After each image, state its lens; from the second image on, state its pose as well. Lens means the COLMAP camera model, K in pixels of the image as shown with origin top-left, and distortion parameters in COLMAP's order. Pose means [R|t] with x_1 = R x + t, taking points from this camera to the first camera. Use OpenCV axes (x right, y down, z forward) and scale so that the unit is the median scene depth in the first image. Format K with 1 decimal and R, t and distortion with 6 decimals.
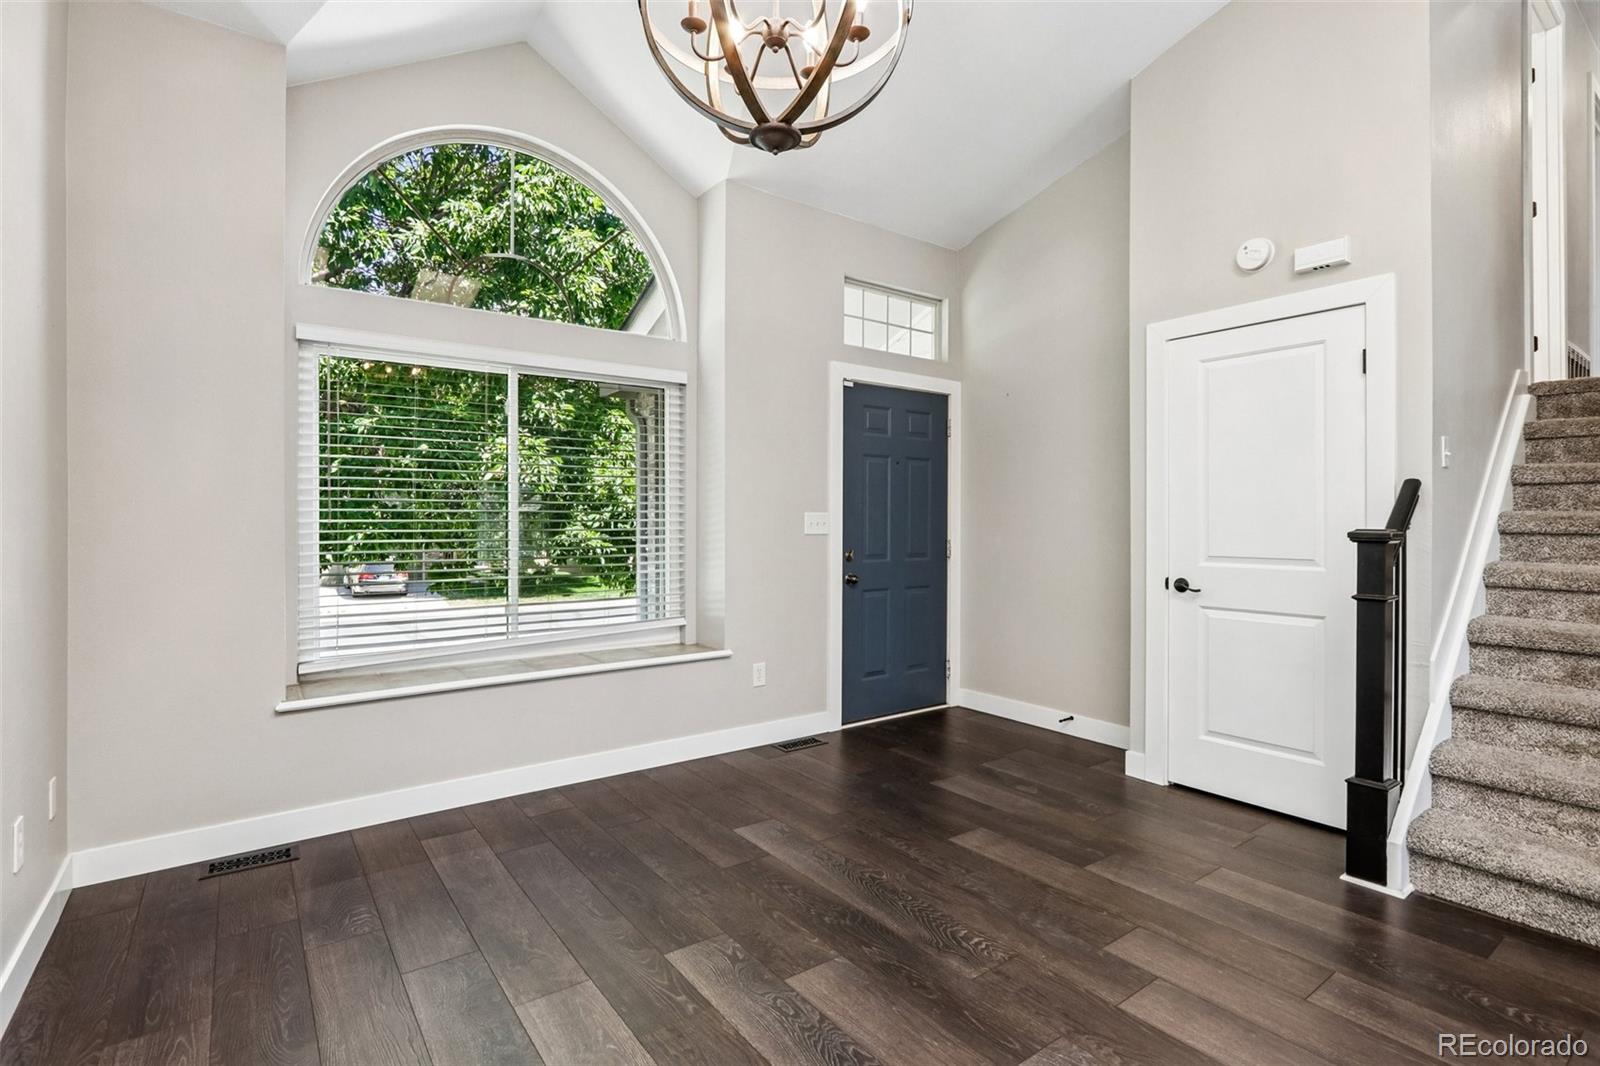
lens RADIAL K [[767.5, 0, 799.3], [0, 767.5, 526.1], [0, 0, 1]] dist [-0.010564, 0.002367]
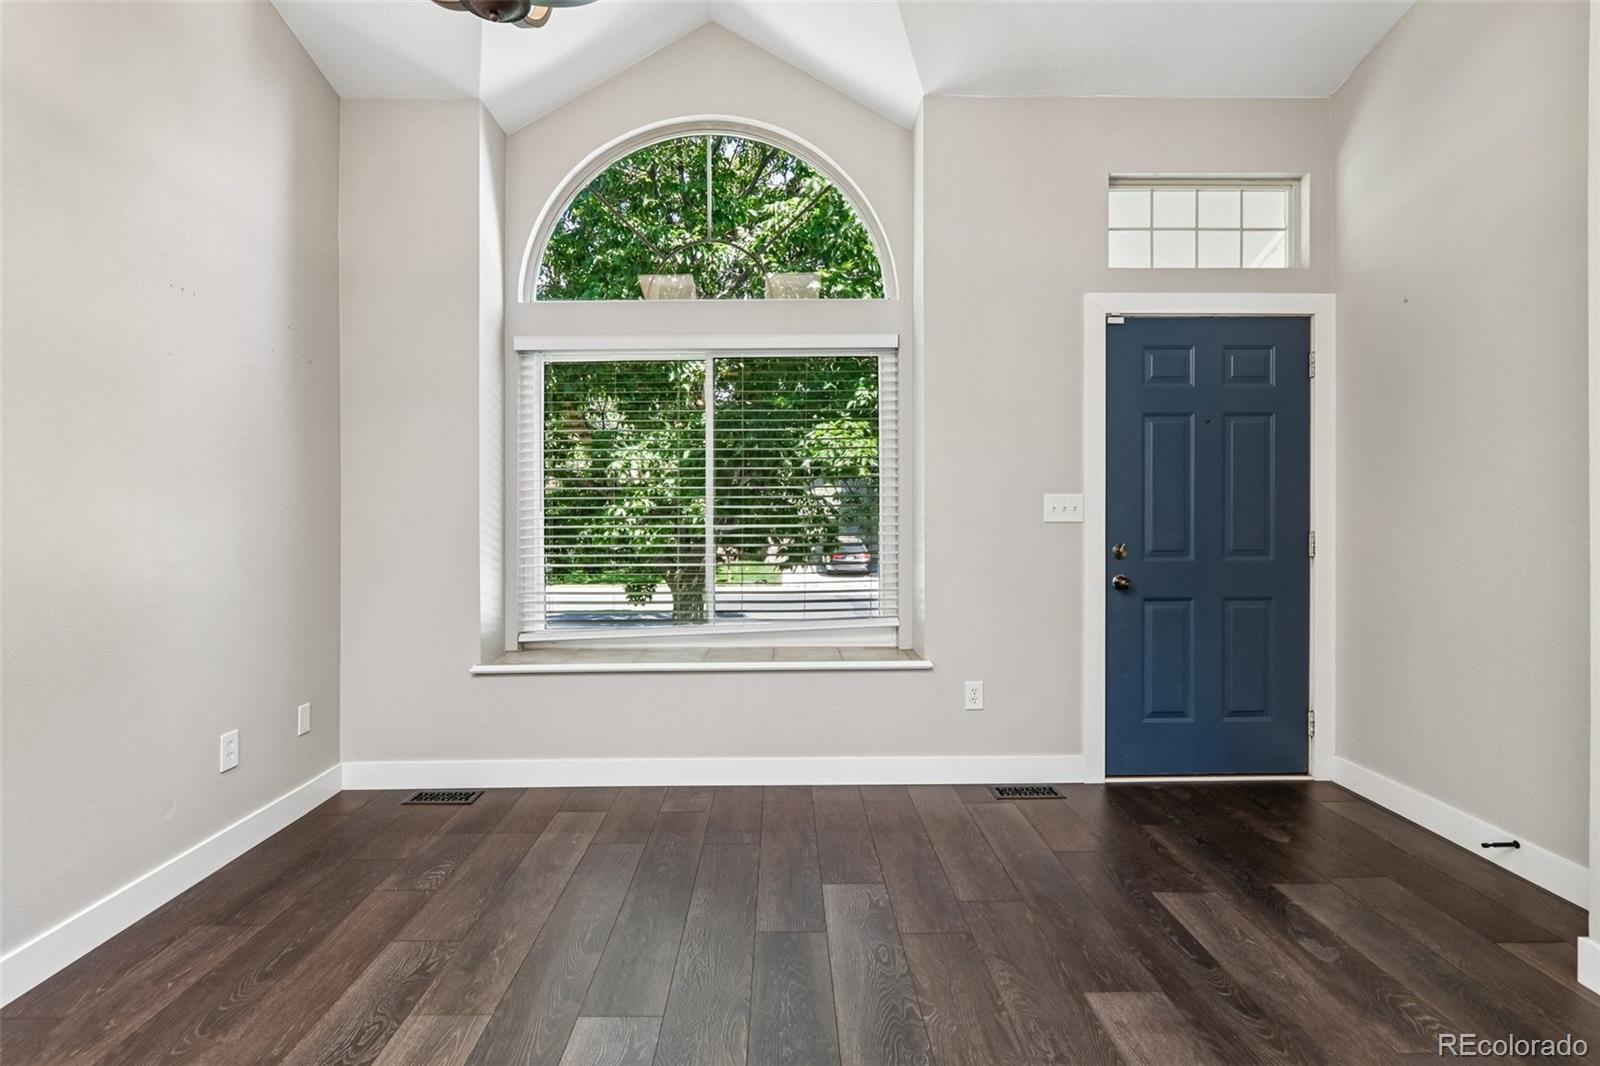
lens RADIAL K [[767.5, 0, 778.9], [0, 767.5, 508.6], [0, 0, 1]] dist [-0.010564, 0.002367]
pose [[0.808810, -0.004990, -0.588049, 0.318967], [0.002914, 0.999986, -0.004478, -0.000171], [0.588063, 0.001908, 0.808813, 0.279419]]
